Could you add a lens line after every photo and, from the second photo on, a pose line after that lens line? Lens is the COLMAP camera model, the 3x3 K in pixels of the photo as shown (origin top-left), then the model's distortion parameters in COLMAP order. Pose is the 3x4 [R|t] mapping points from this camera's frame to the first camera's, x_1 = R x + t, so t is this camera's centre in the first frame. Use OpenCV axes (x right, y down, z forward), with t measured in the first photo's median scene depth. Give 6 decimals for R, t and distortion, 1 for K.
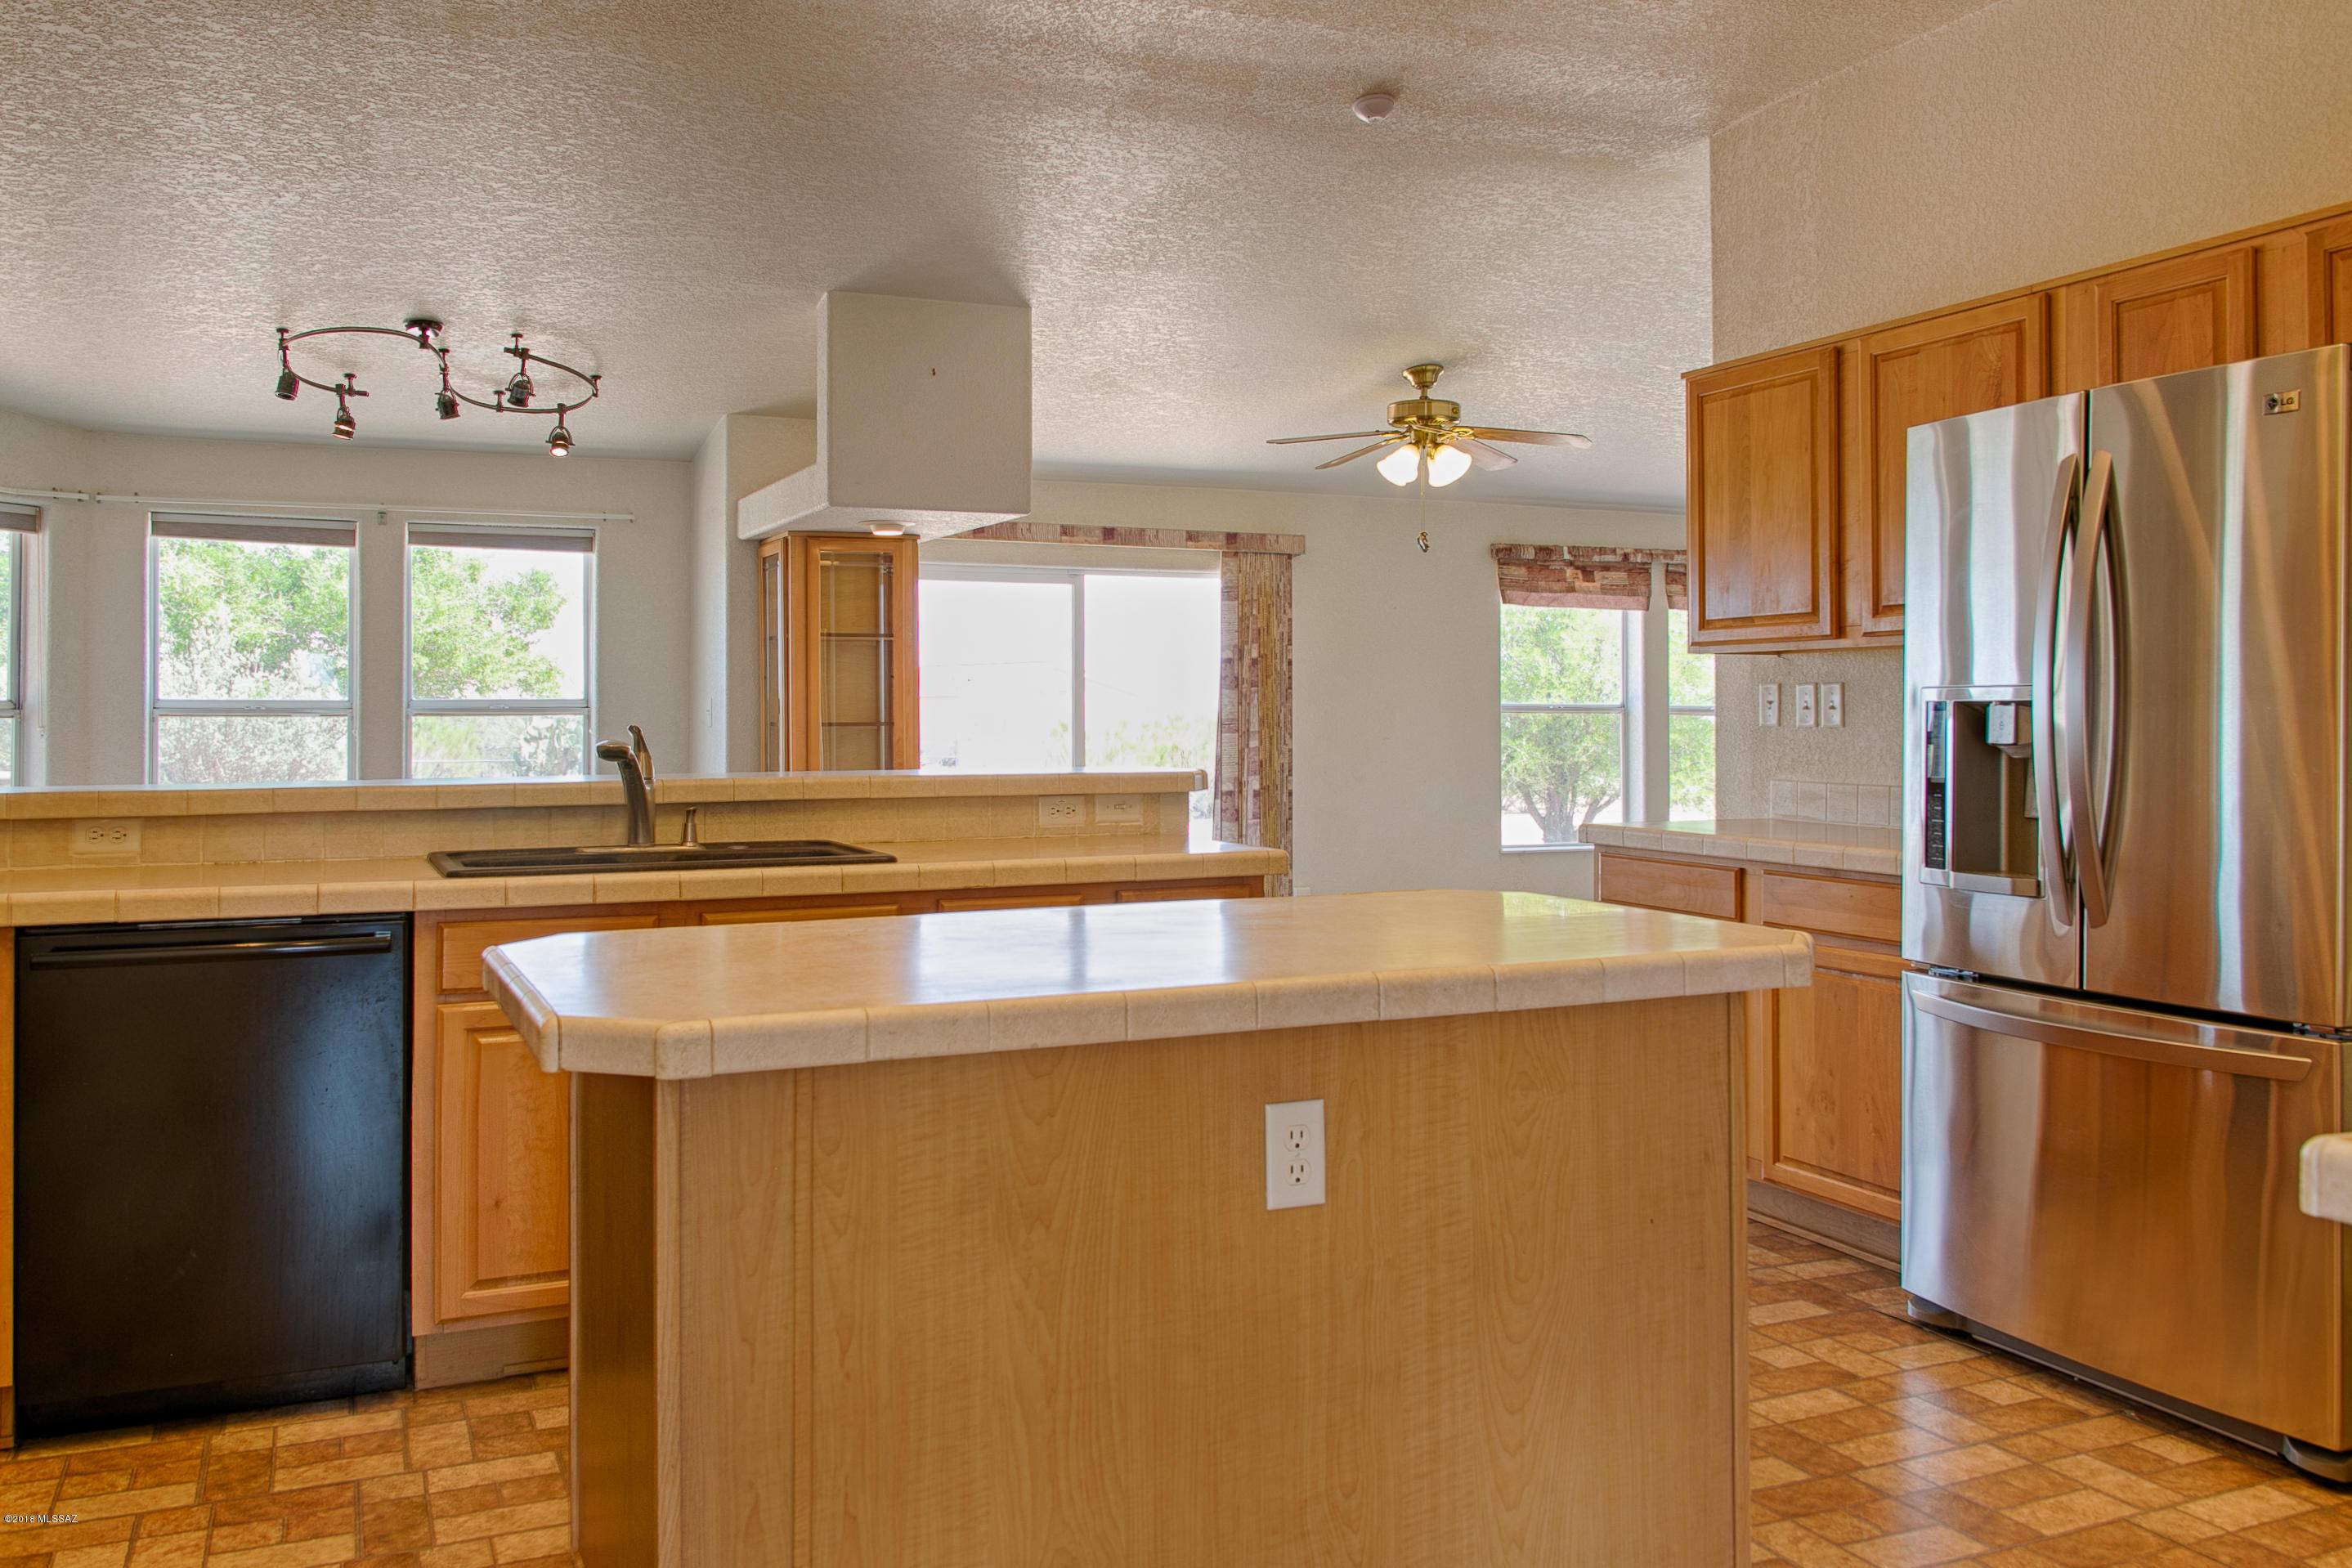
lens RADIAL K [[1897.1, 0, 1166.8], [0, 1897.1, 721.2], [0, 0, 1]] dist [0.003699, 0.036857]
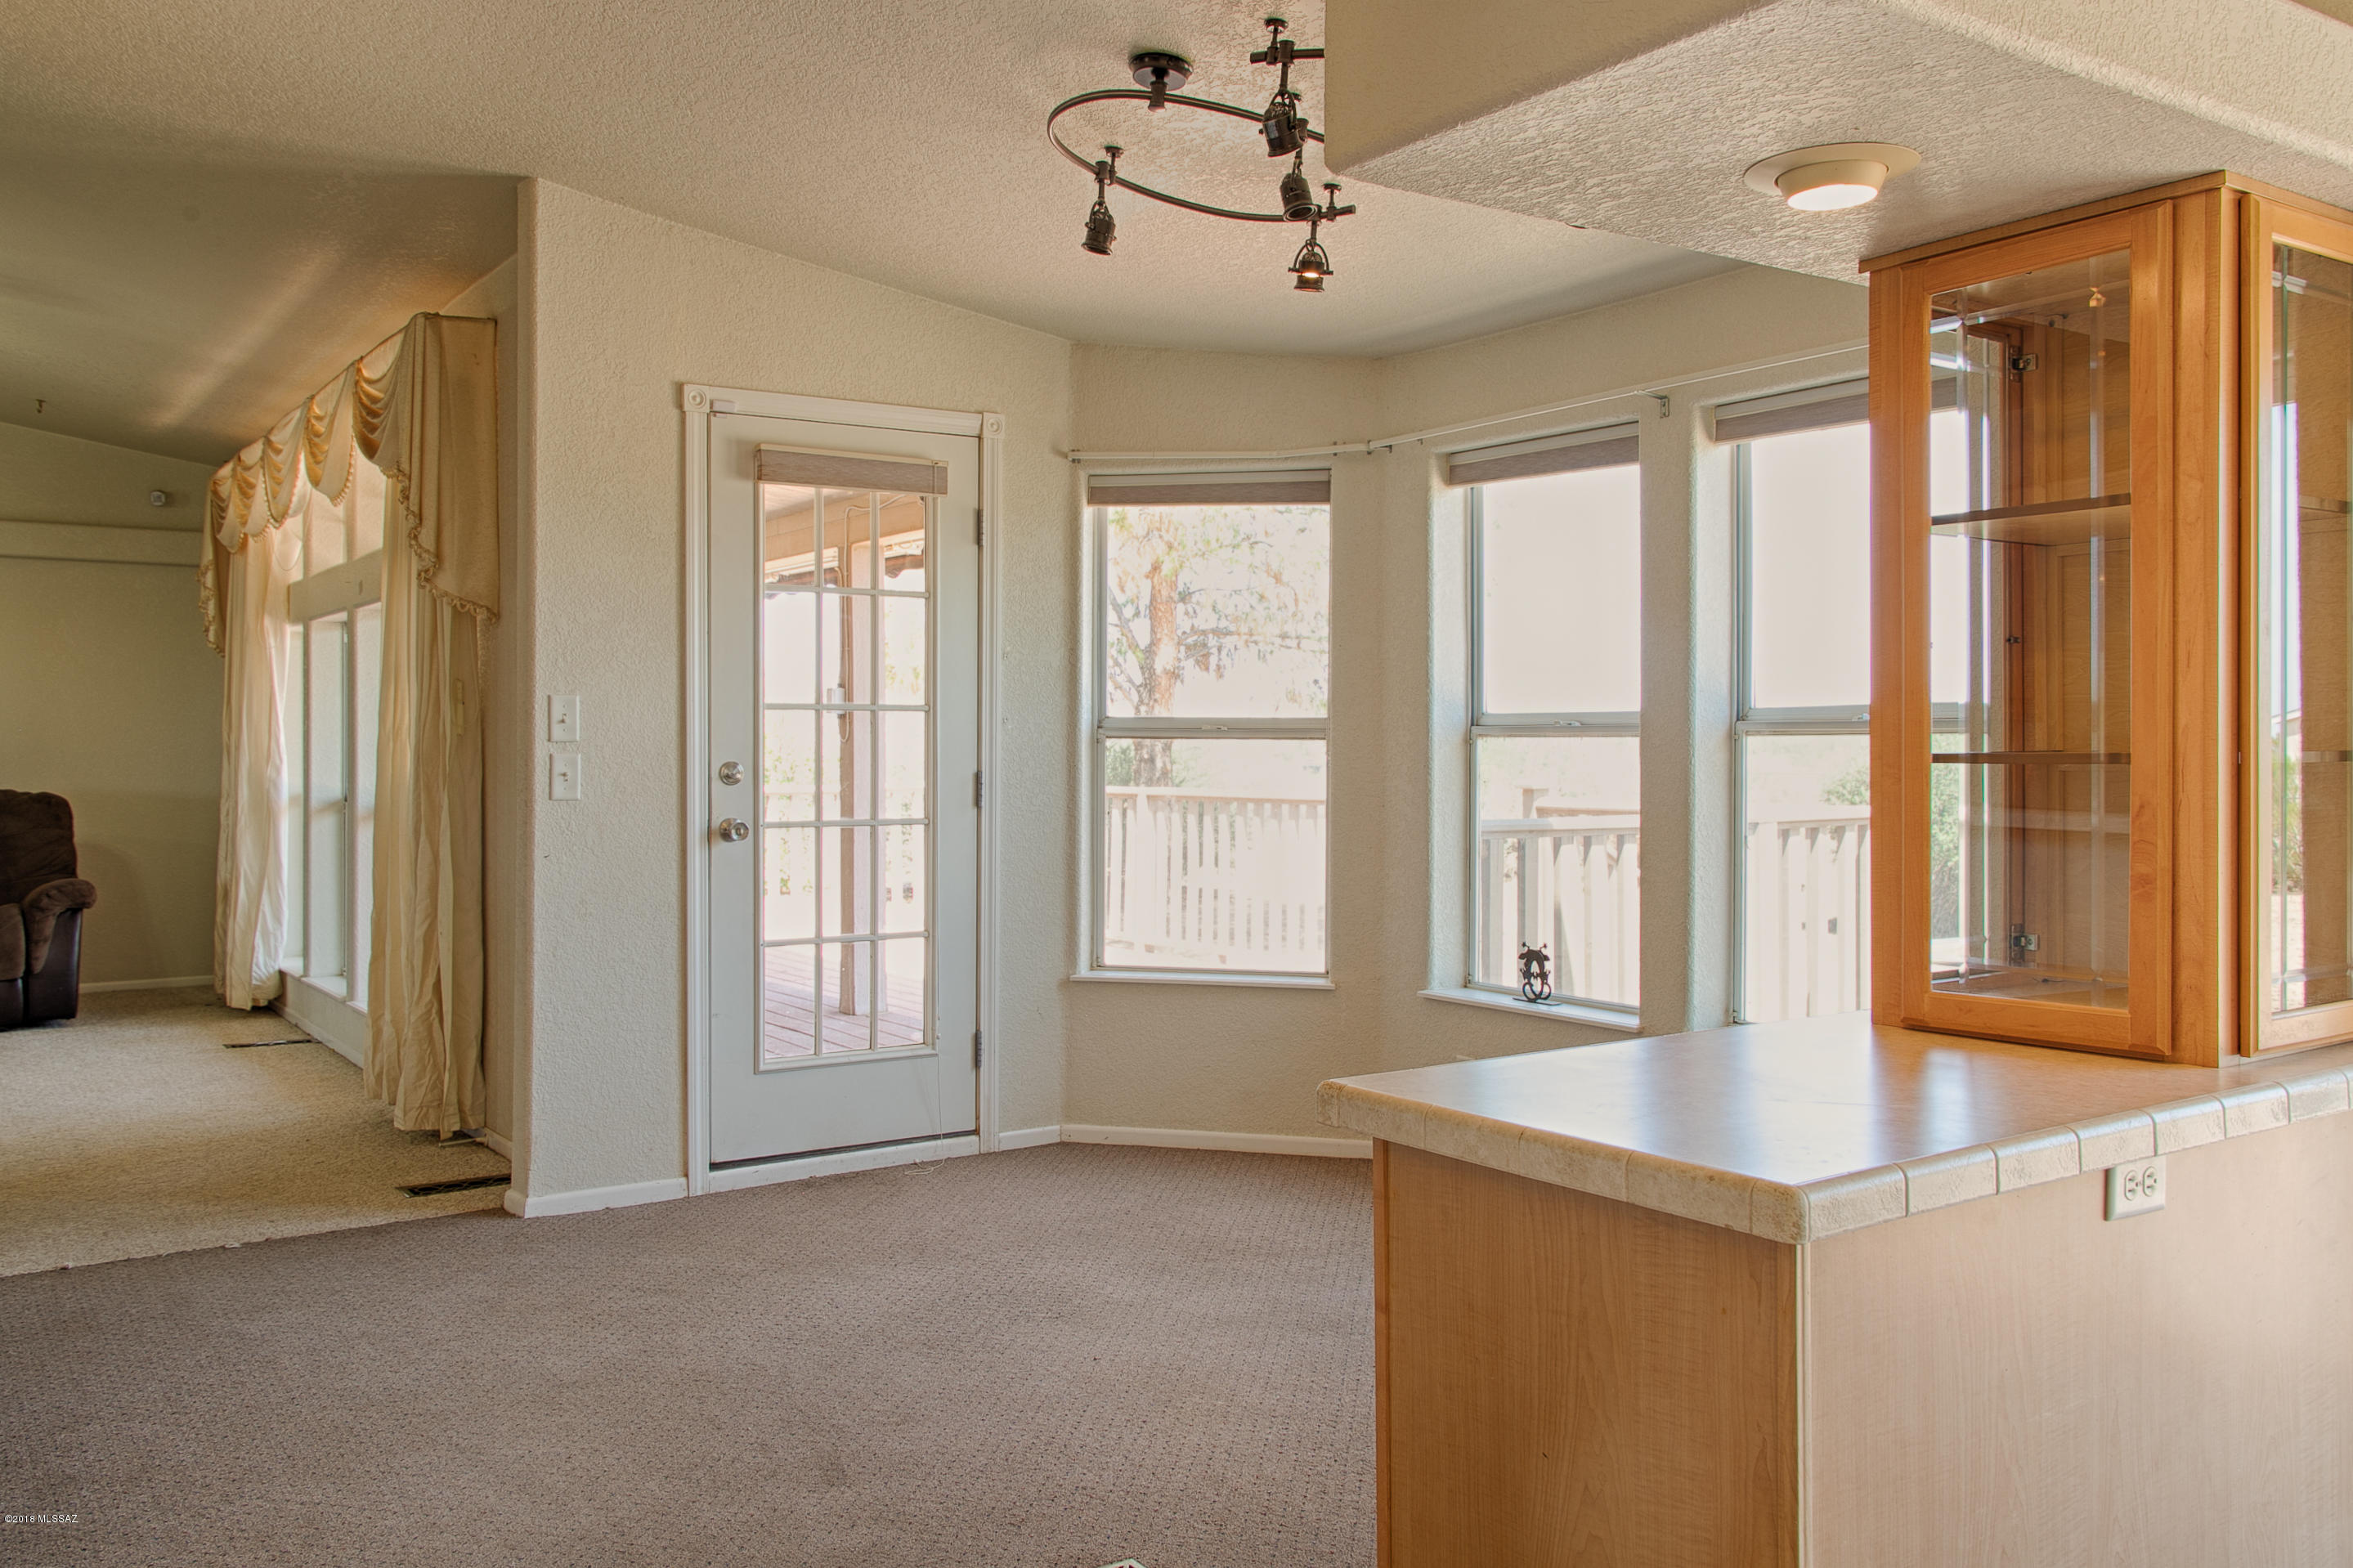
lens RADIAL K [[1897.9, 0, 1178.9], [0, 1897.9, 781.6], [0, 0, 1]] dist [0.003699, 0.036857]
pose [[0.180245, 0.023795, -0.983334, 0.185795], [0.000778, 0.999704, 0.024334, -0.004173], [0.983621, -0.005151, 0.180173, 0.904122]]
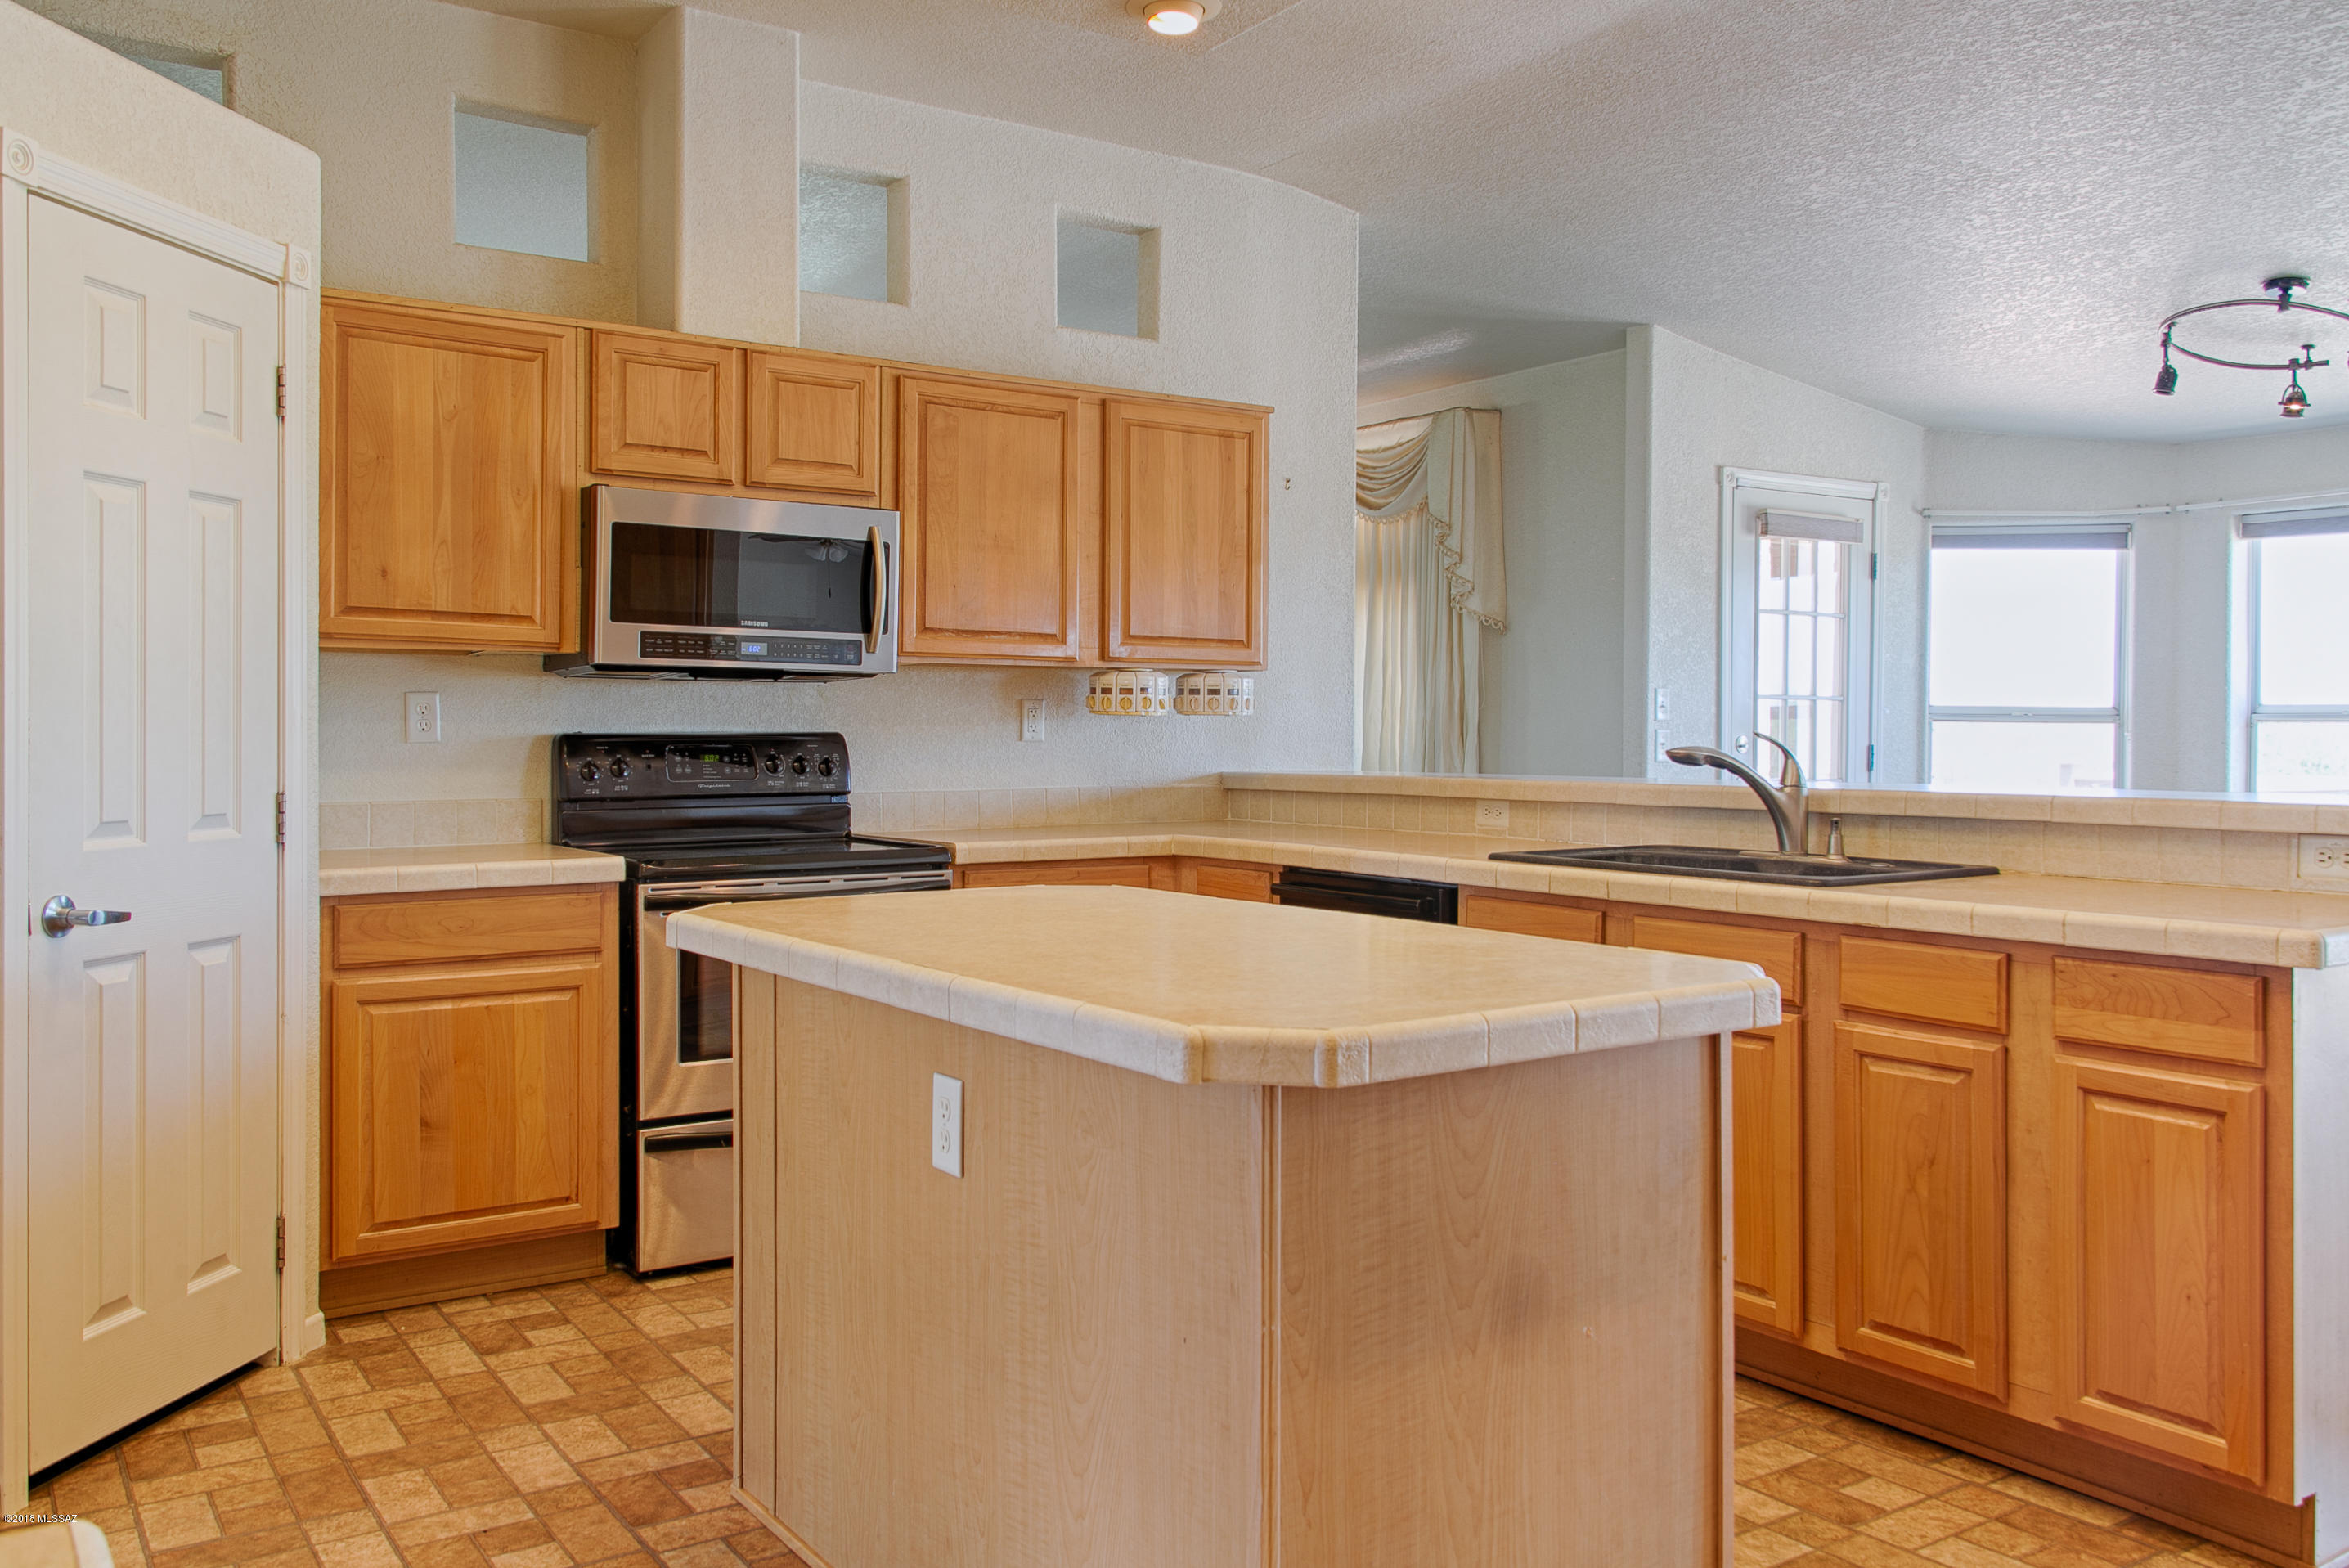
lens RADIAL K [[1894.8, 0, 1172.8], [0, 1894.8, 774.7], [0, 0, 1]] dist [0.003699, 0.036857]
pose [[0.175908, 0.029700, -0.983958, 0.406919], [-0.005232, 0.999559, 0.029235, -0.001491], [0.984393, 0.000005, 0.175986, 0.330028]]
